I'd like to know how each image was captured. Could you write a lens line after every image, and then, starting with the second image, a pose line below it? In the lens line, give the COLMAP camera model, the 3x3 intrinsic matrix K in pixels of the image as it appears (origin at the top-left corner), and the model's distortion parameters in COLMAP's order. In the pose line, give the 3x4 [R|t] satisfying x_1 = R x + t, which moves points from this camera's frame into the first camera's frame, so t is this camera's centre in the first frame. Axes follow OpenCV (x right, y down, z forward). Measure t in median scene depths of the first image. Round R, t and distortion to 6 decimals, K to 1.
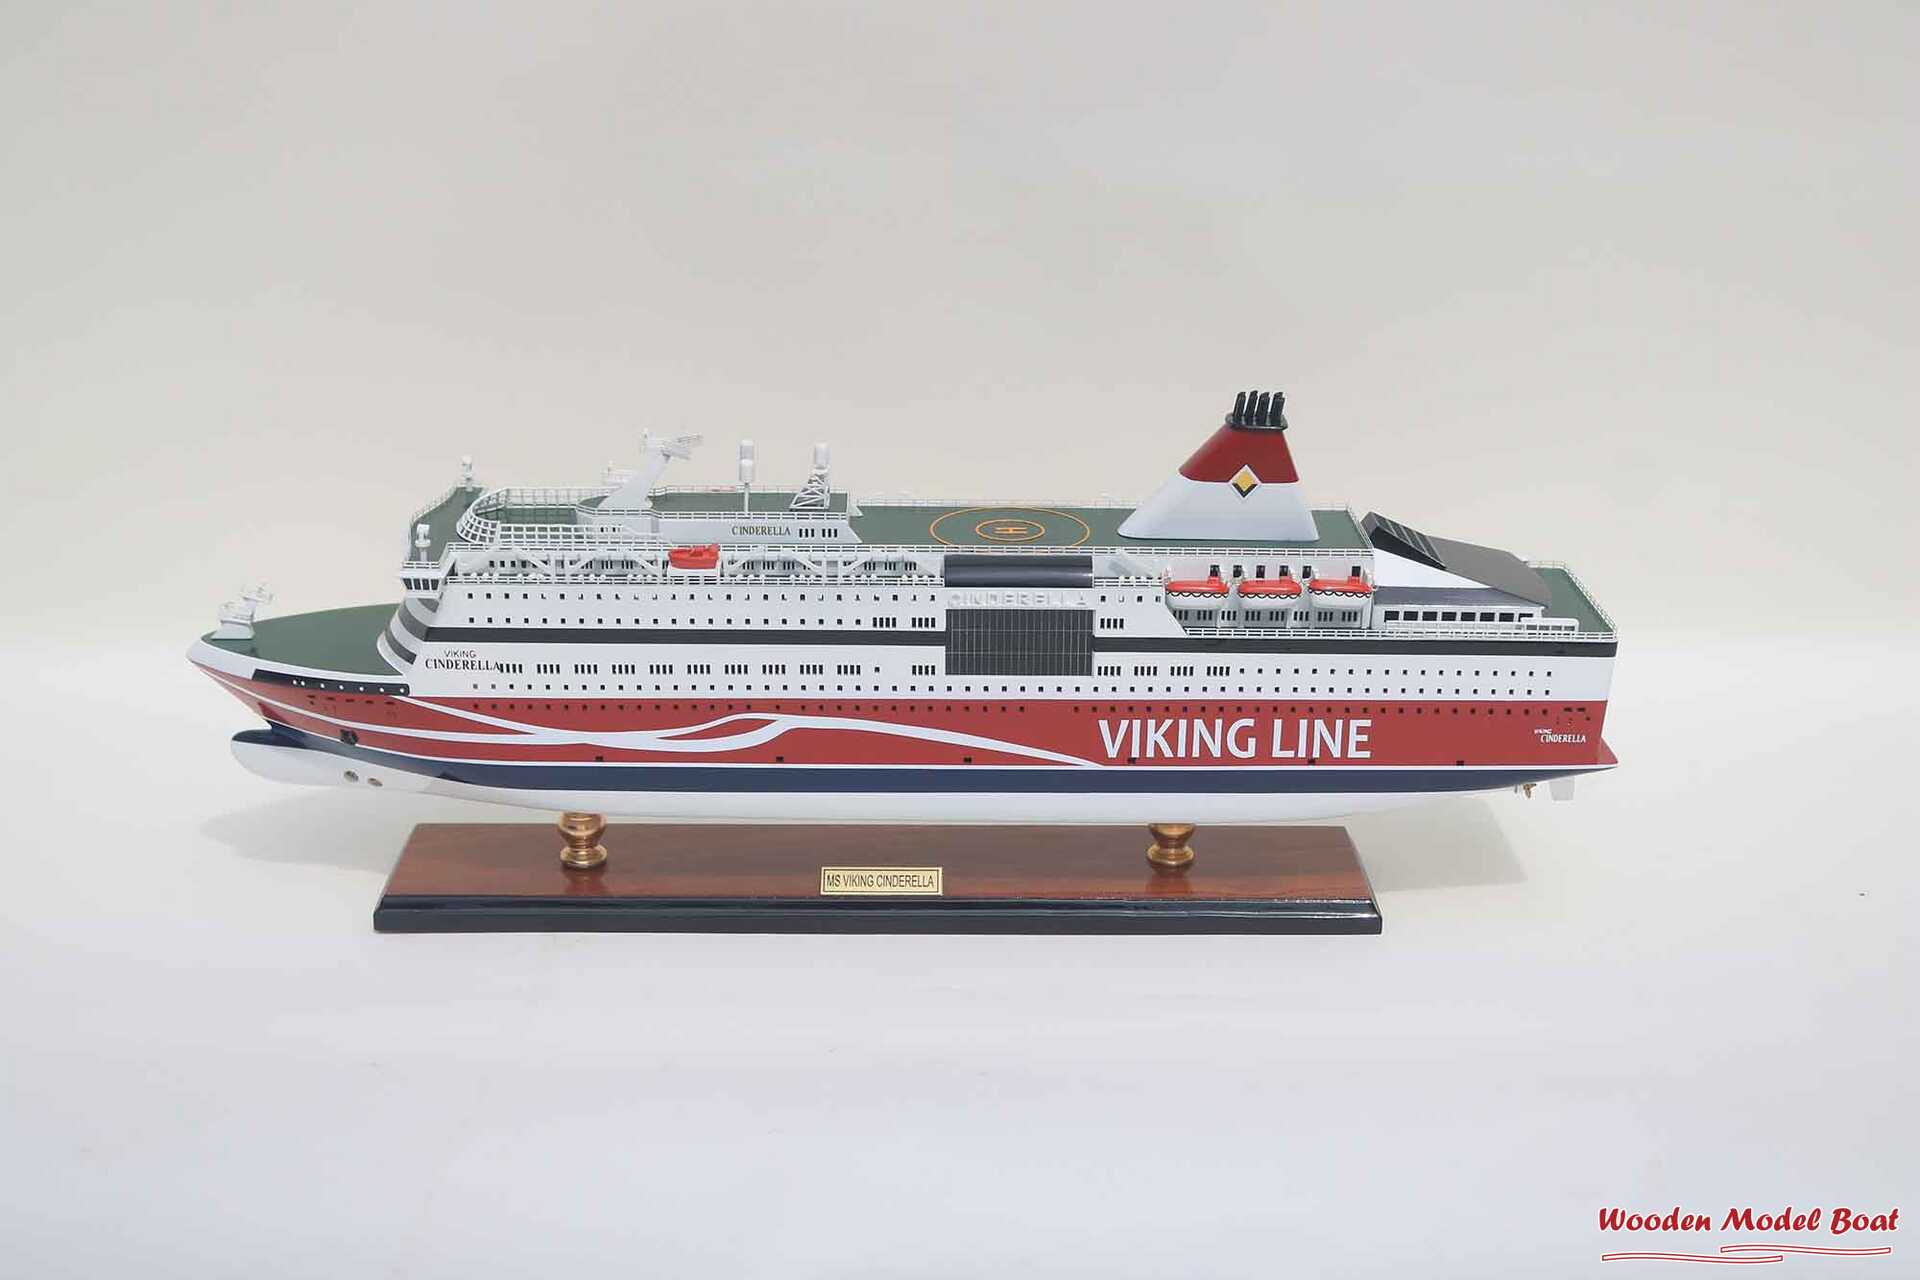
lens RADIAL K [[2436.6, 0, 932.2], [0, 2436.6, 602.8], [0, 0, 1]] dist [-0.094615, 0.071443]
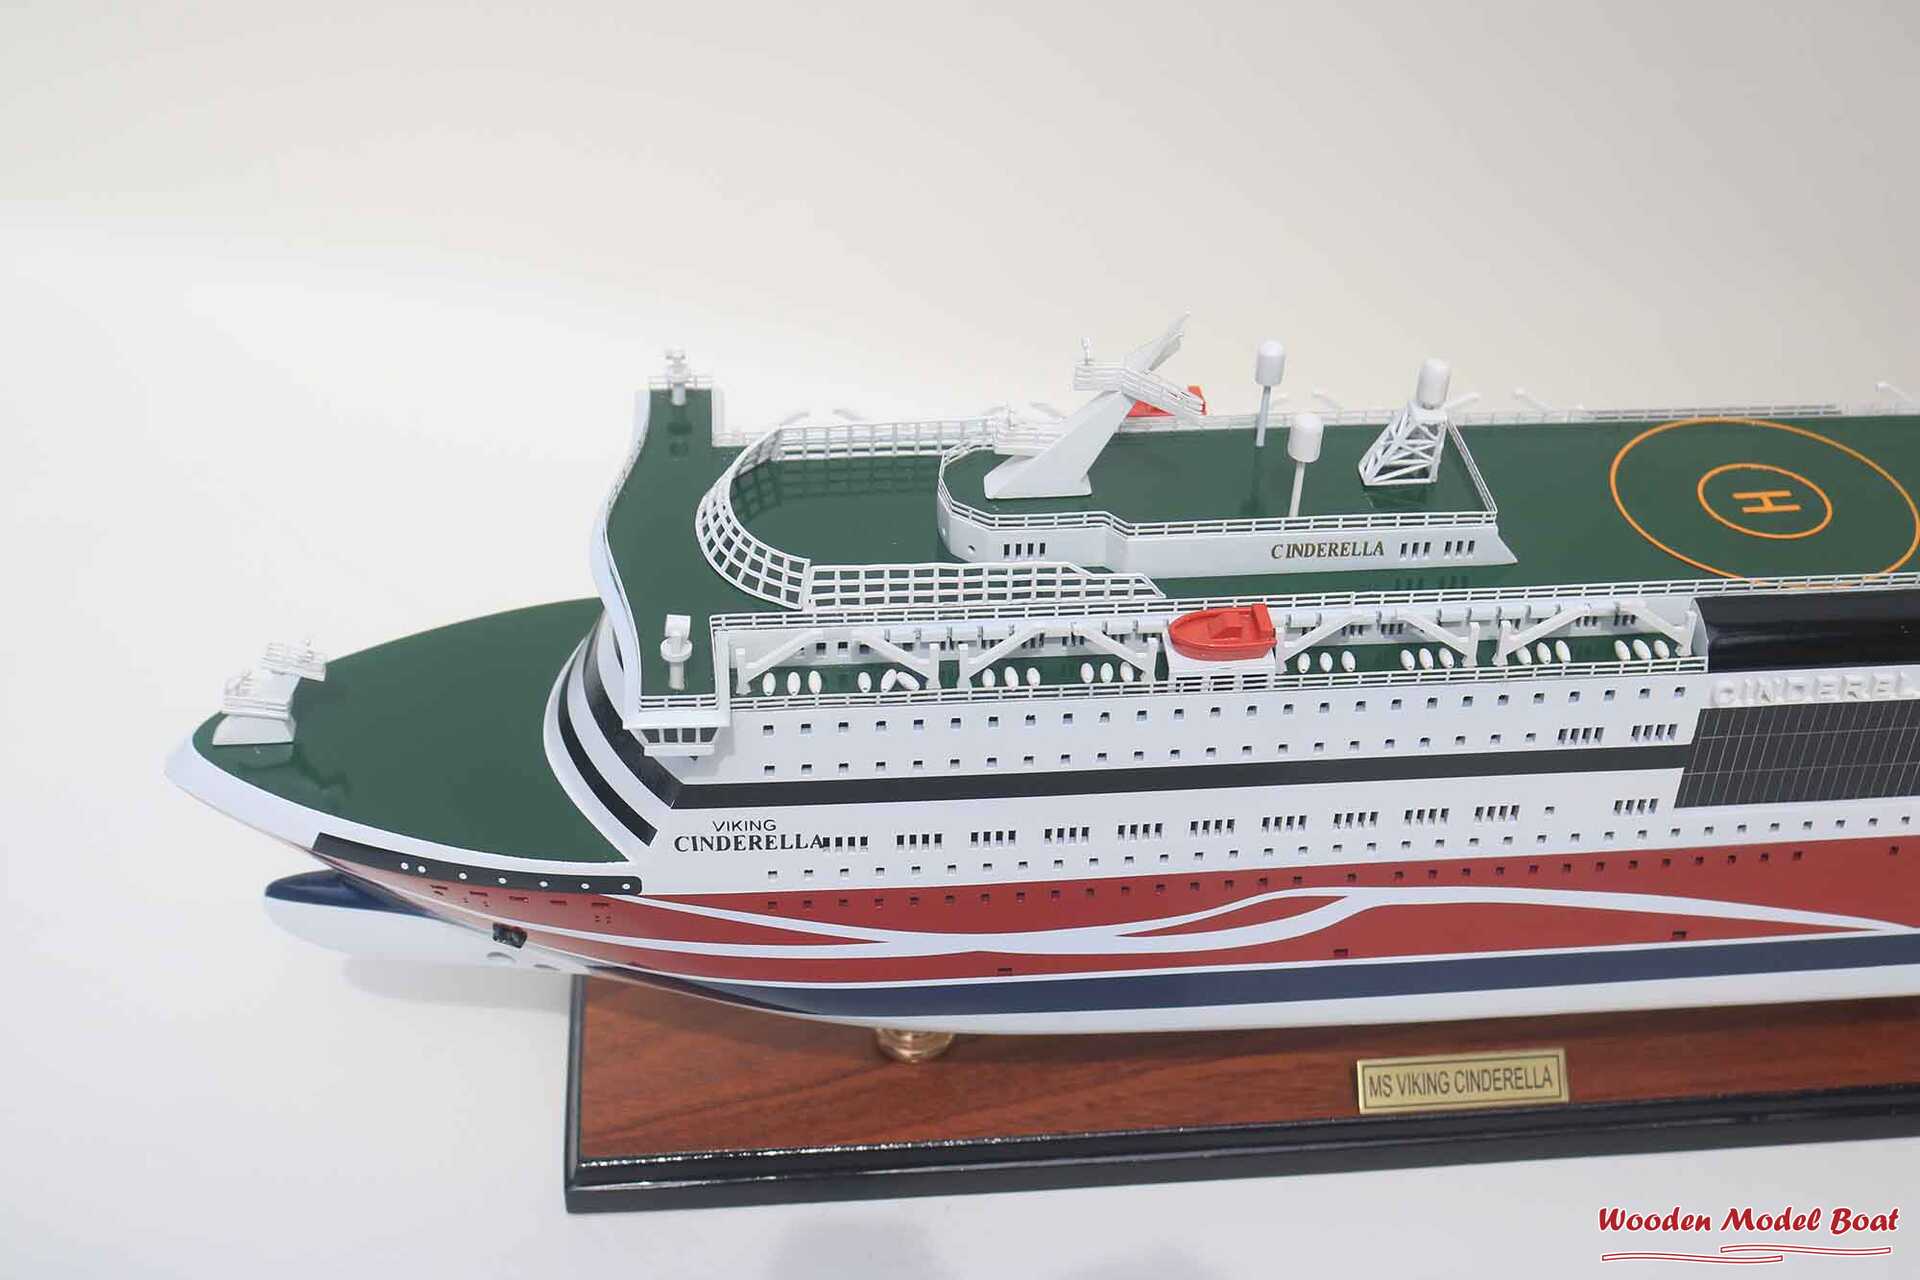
lens RADIAL K [[2436.6, 0, 932.2], [0, 2436.6, 602.8], [0, 0, 1]] dist [-0.094615, 0.071443]
pose [[0.996836, -0.039807, 0.068801, -0.187327], [0.017422, 0.953934, 0.299512, -0.171434], [-0.077554, -0.297365, 0.951609, 0.529126]]
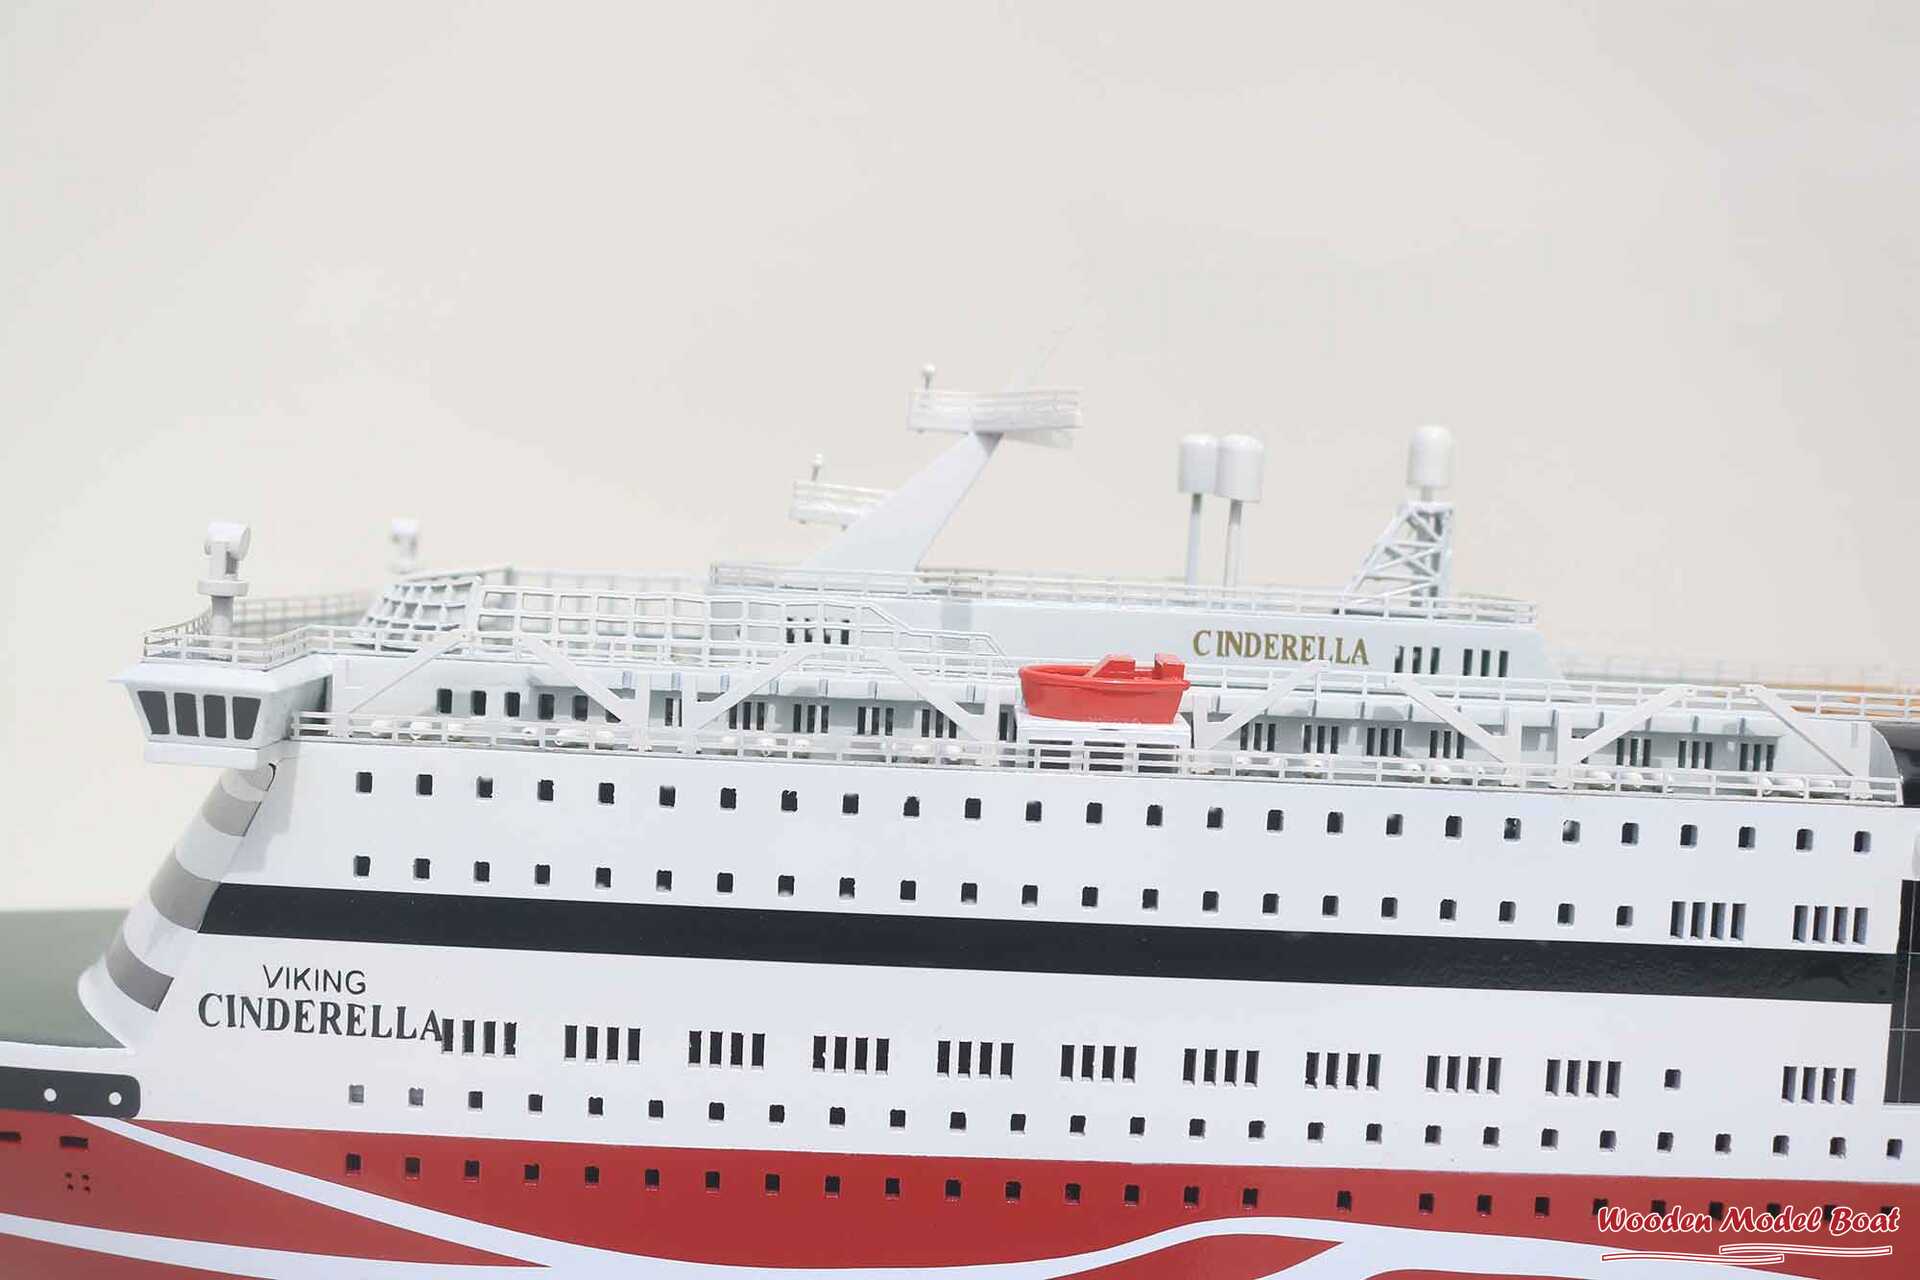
lens RADIAL K [[2267.4, 0, 934.7], [0, 2267.4, 631.8], [0, 0, 1]] dist [-0.110638, 0.128276]
pose [[0.999141, 0.036993, 0.018651, -0.123136], [-0.030634, 0.962780, -0.268546, 0.051736], [-0.027891, 0.267744, 0.963086, 0.711395]]
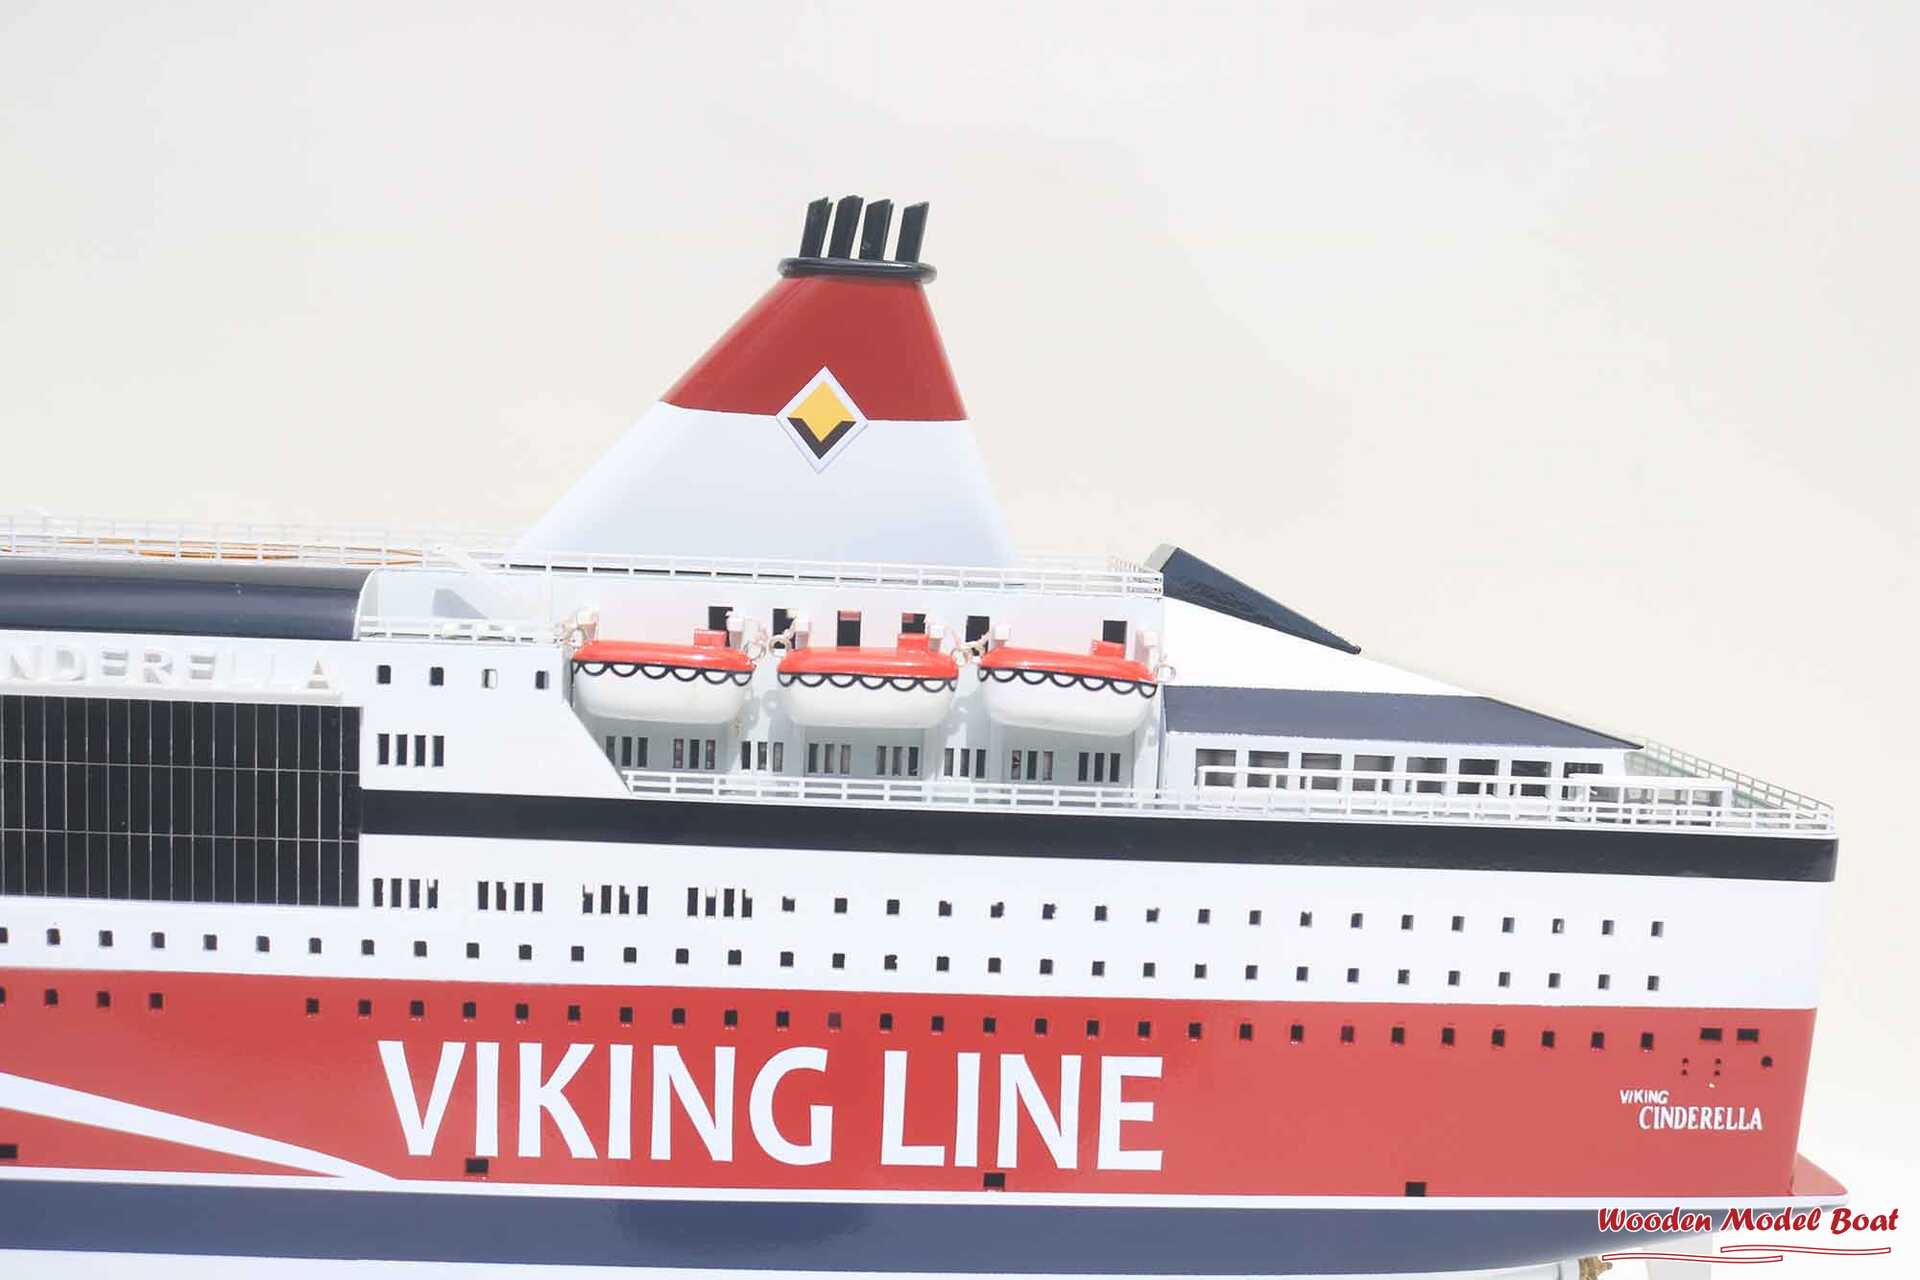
lens RADIAL K [[2267.4, 0, 934.7], [0, 2267.4, 631.8], [0, 0, 1]] dist [-0.110638, 0.128276]
pose [[0.998858, 0.025337, 0.040512, 0.133874], [-0.014373, 0.967889, -0.250965, 0.071307], [-0.045570, 0.250096, 0.967148, 0.674255]]
